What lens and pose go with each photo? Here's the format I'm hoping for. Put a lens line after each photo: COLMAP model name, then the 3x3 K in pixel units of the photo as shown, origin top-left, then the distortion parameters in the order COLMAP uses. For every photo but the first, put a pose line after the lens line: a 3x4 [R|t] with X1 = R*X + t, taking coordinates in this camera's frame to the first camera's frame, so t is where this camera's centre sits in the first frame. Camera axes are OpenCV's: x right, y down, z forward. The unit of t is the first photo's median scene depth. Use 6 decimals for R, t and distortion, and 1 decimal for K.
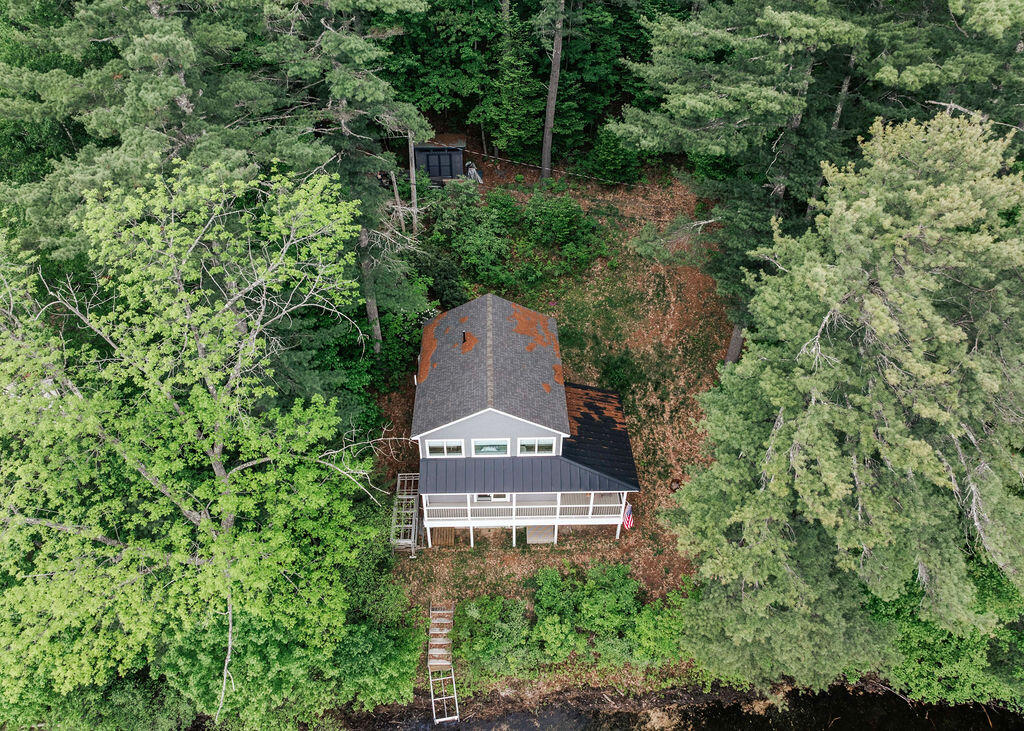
lens RADIAL K [[726.3, 0, 510.6], [0, 726.3, 345.4], [0, 0, 1]] dist [-0.072508, 0.050766]
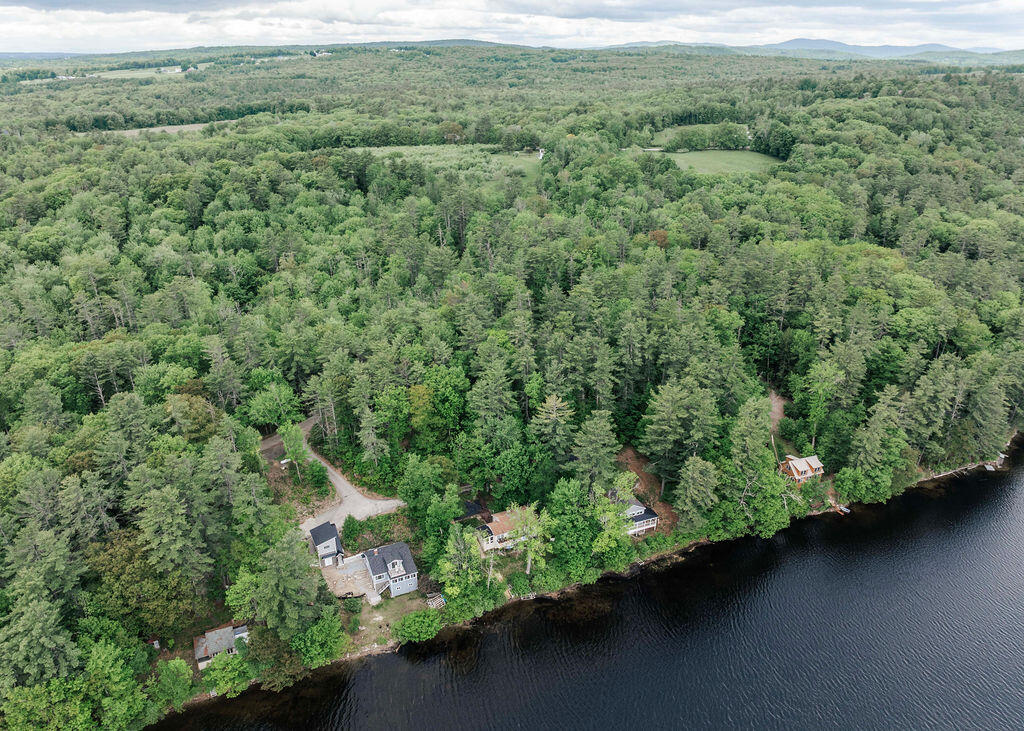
lens RADIAL K [[719.5, 0, 512.0], [0, 719.5, 365.5], [0, 0, 1]] dist [-0.040762, -0.001827]
pose [[0.936608, -0.141557, 0.320511, -2.266355], [0.216963, 0.952592, -0.213296, 0.032468], [-0.275122, 0.269314, 0.922918, -3.694891]]
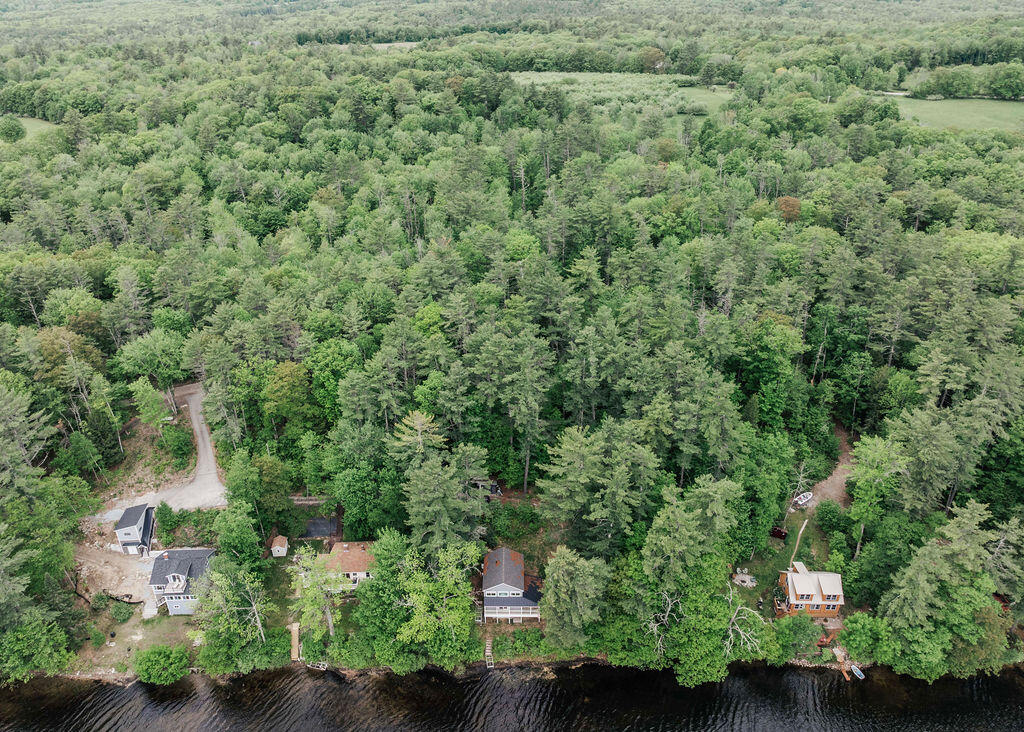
lens RADIAL K [[726.3, 0, 510.6], [0, 726.3, 345.9], [0, 0, 1]] dist [-0.072508, 0.050766]
pose [[0.999562, 0.012024, -0.027050, 0.092793], [-0.016928, 0.981817, -0.189076, -0.400550], [0.024284, 0.189451, 0.981590, -2.802016]]
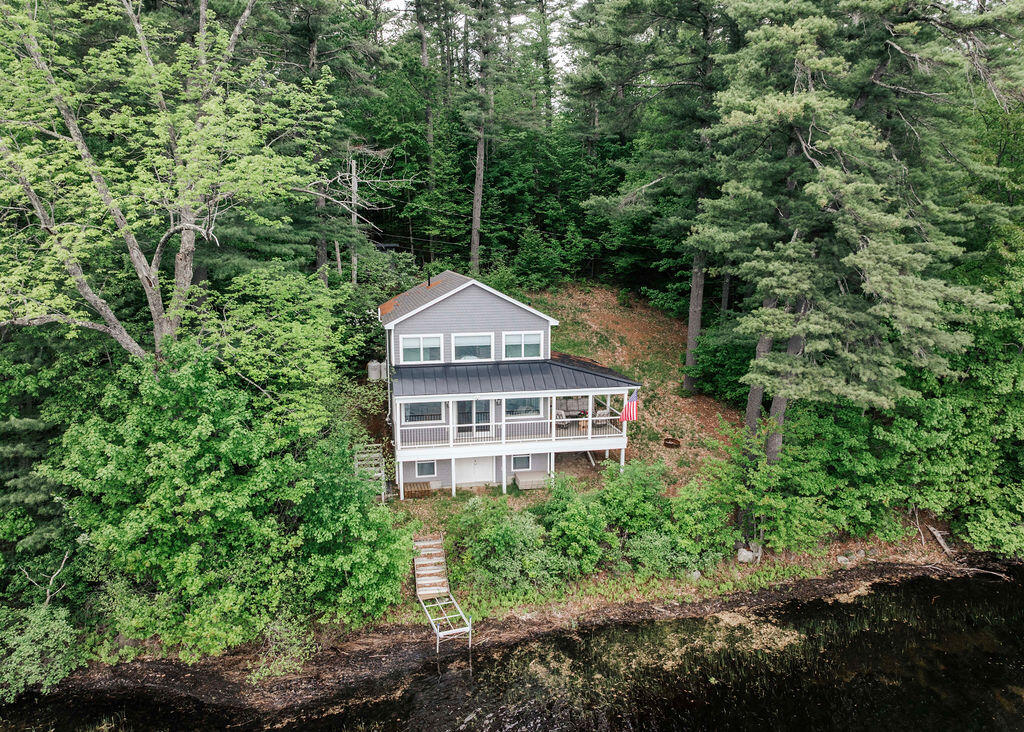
lens RADIAL K [[726.3, 0, 510.6], [0, 726.3, 345.9], [0, 0, 1]] dist [-0.072508, 0.050766]
pose [[0.984096, -0.030654, 0.174971, -0.134708], [0.112764, 0.868886, -0.481998, 0.559612], [-0.137255, 0.494062, 0.858524, 0.215323]]
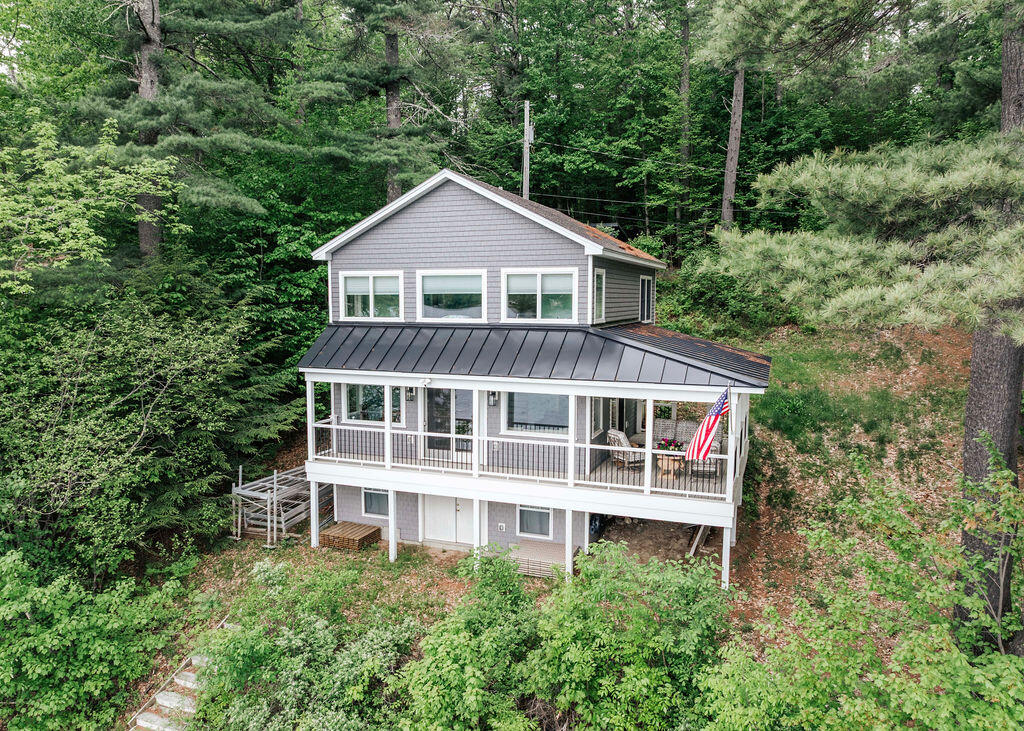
lens RADIAL K [[726.3, 0, 510.6], [0, 726.3, 345.4], [0, 0, 1]] dist [-0.072508, 0.050766]
pose [[0.925513, 0.021303, -0.378115, 0.194384], [-0.228969, 0.826748, -0.513868, 0.402837], [0.301659, 0.562169, 0.770044, 0.628636]]
